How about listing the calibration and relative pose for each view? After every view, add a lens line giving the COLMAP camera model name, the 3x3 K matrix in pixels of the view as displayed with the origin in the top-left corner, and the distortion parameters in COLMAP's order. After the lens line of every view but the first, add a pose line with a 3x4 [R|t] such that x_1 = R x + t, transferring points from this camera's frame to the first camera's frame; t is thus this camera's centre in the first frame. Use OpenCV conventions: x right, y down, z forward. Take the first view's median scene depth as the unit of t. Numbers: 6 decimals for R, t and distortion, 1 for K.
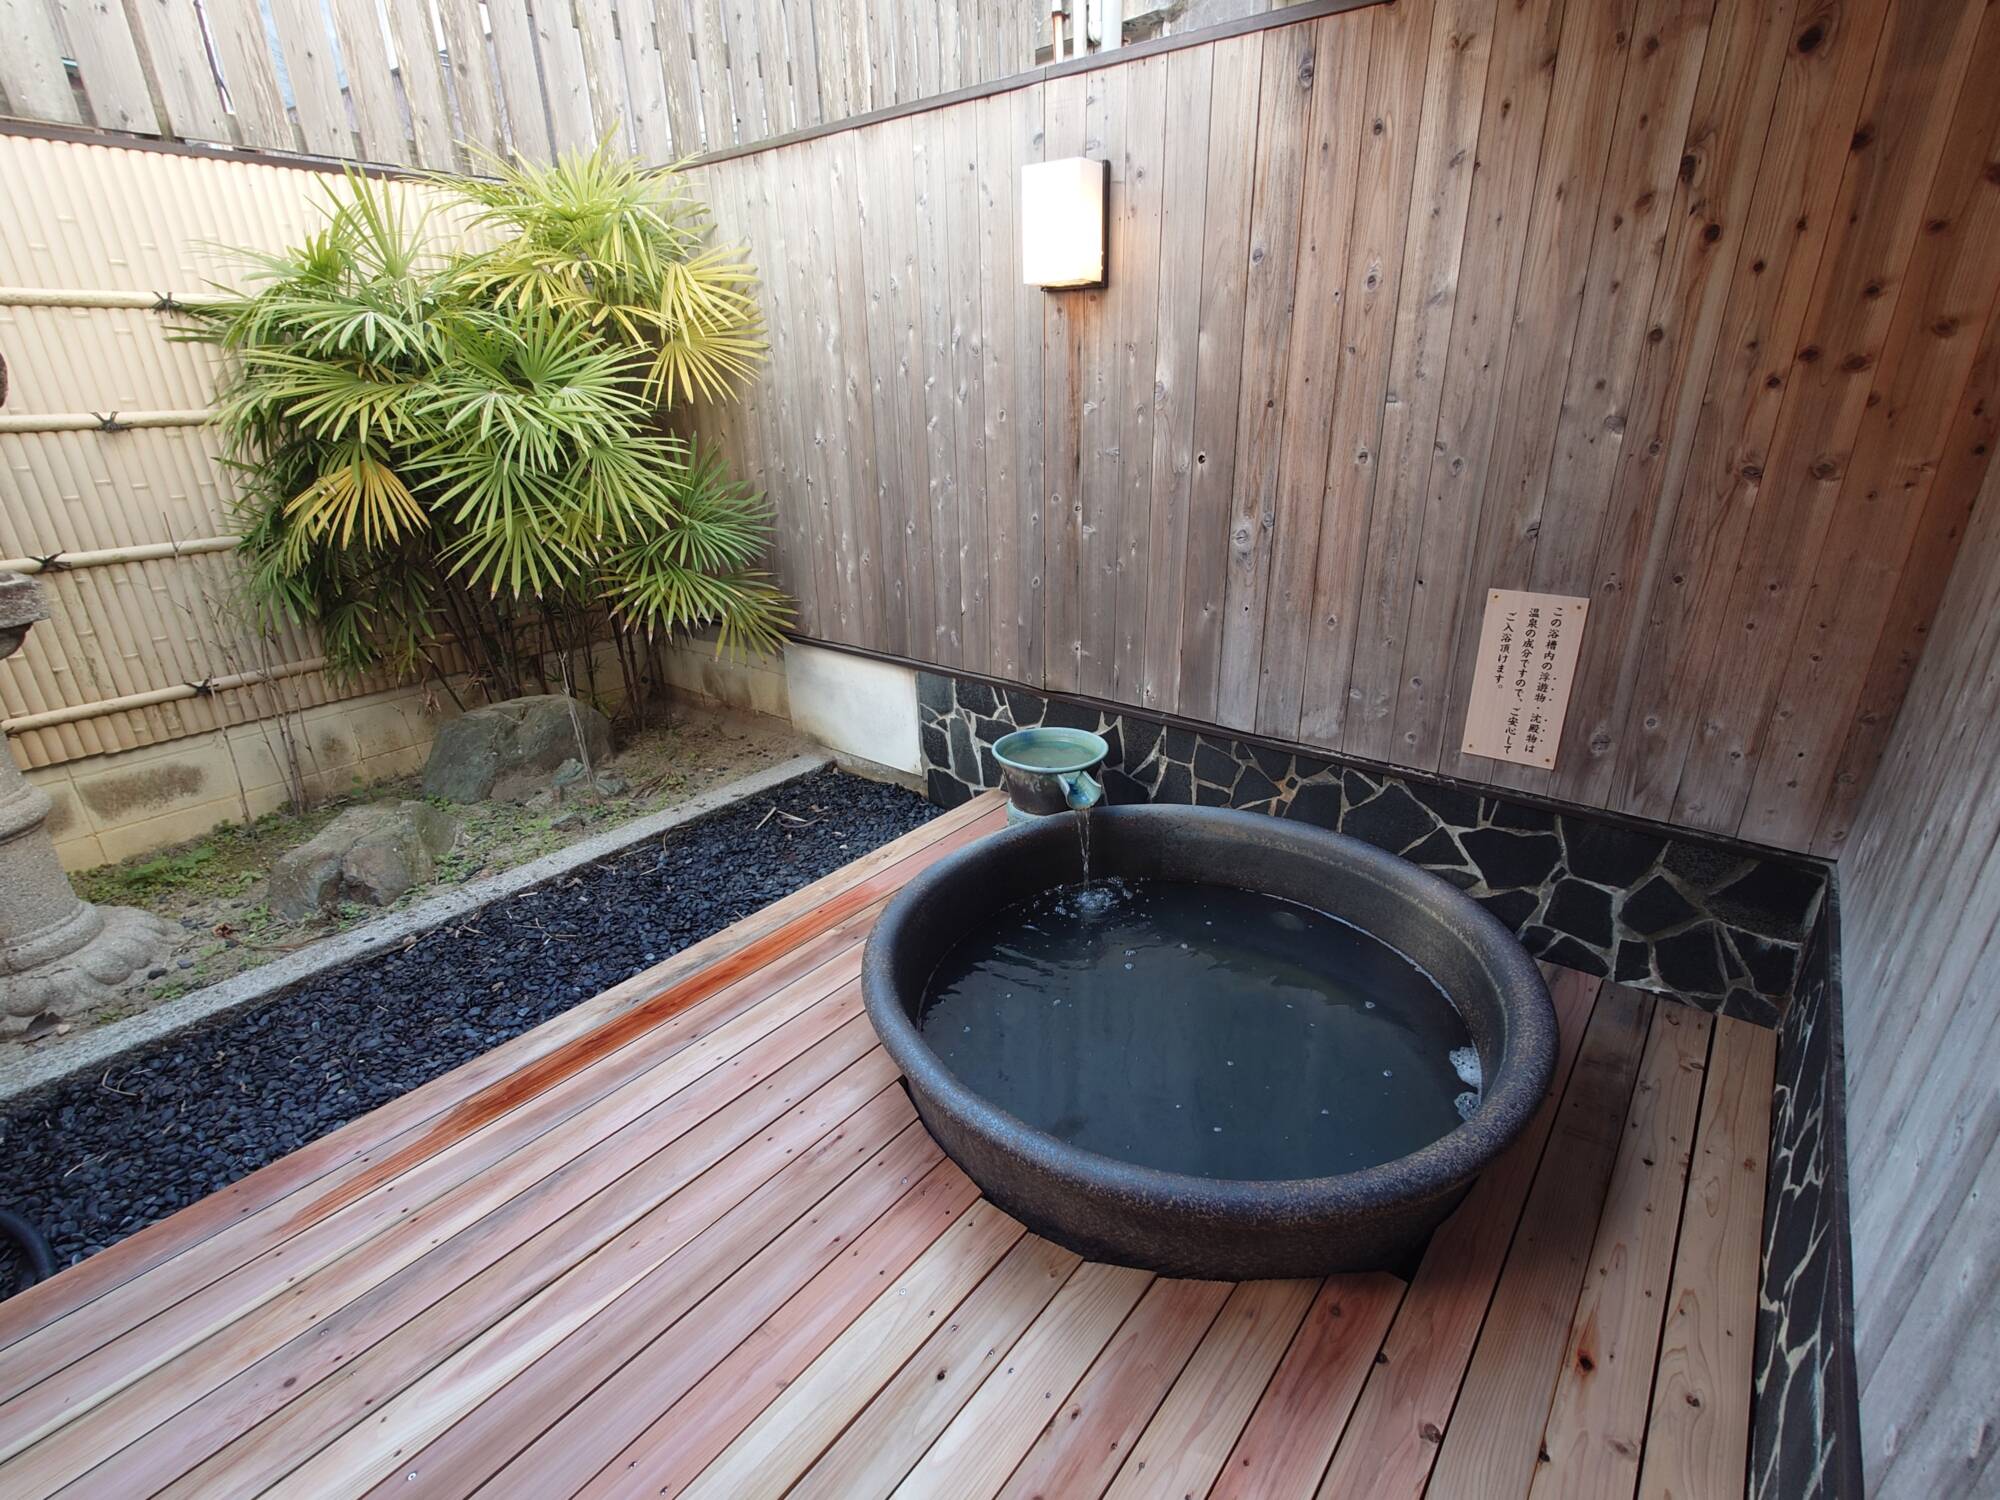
lens RADIAL K [[957.4, 0, 1002.1], [0, 957.4, 754.9], [0, 0, 1]] dist [-0.001709, 0.000089]
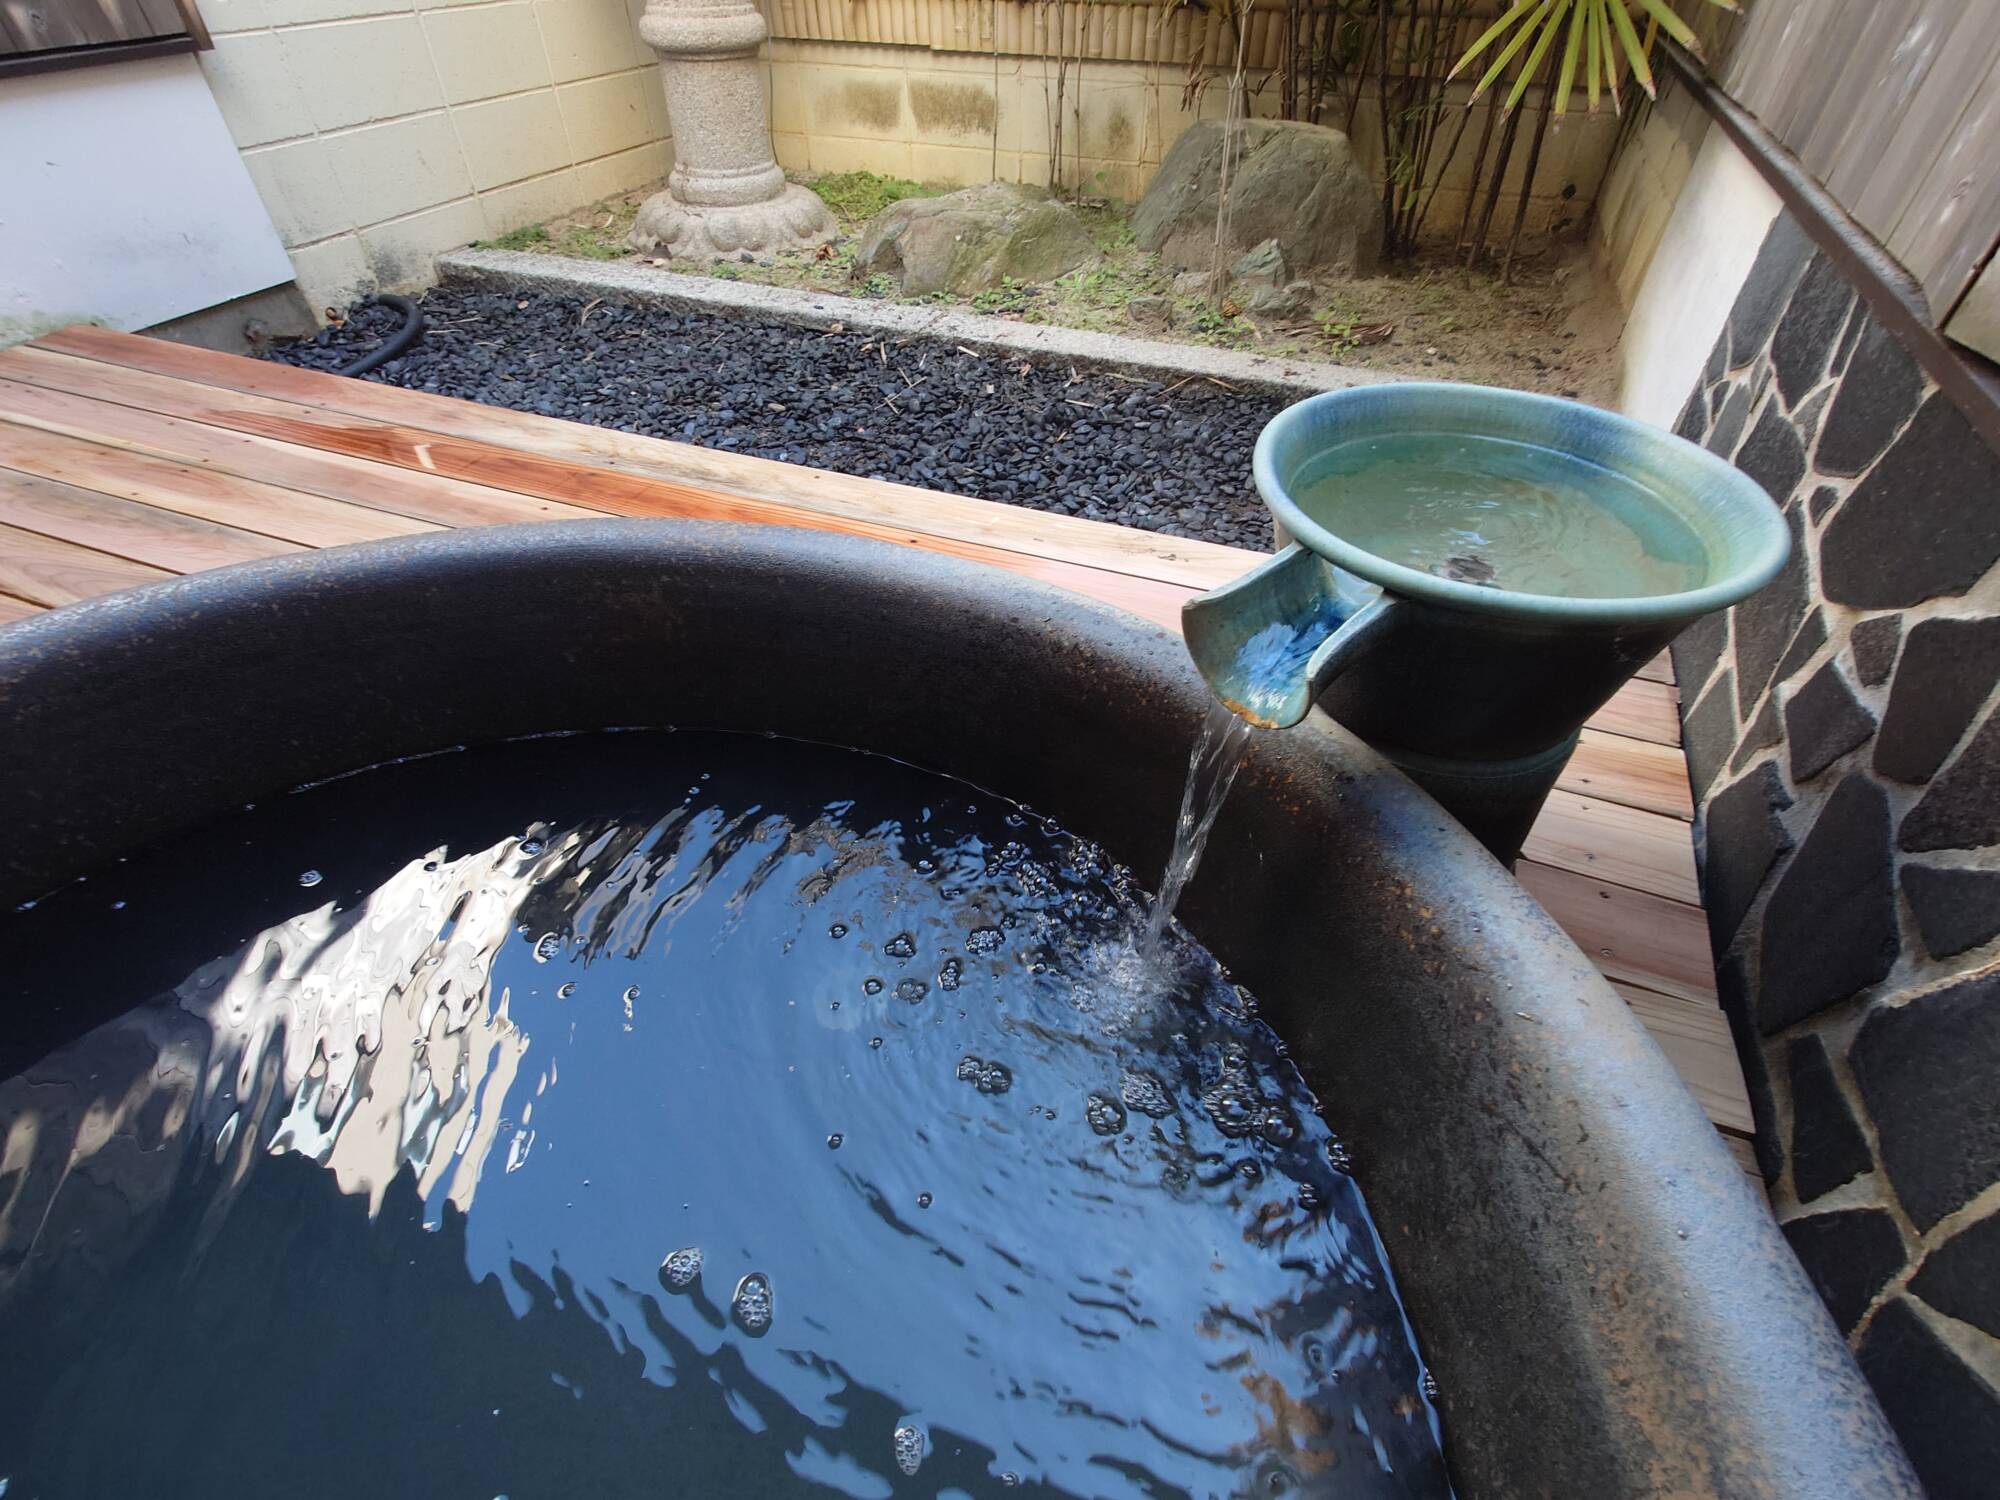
lens RADIAL K [[957.4, 0, 1000.0], [0, 957.4, 751.5], [0, 0, 1]] dist [-0.001709, 0.000089]
pose [[0.297091, 0.662988, -0.687157, 0.190513], [-0.363676, 0.743975, 0.560572, -0.038751], [0.882880, 0.083362, 0.462141, 0.677658]]
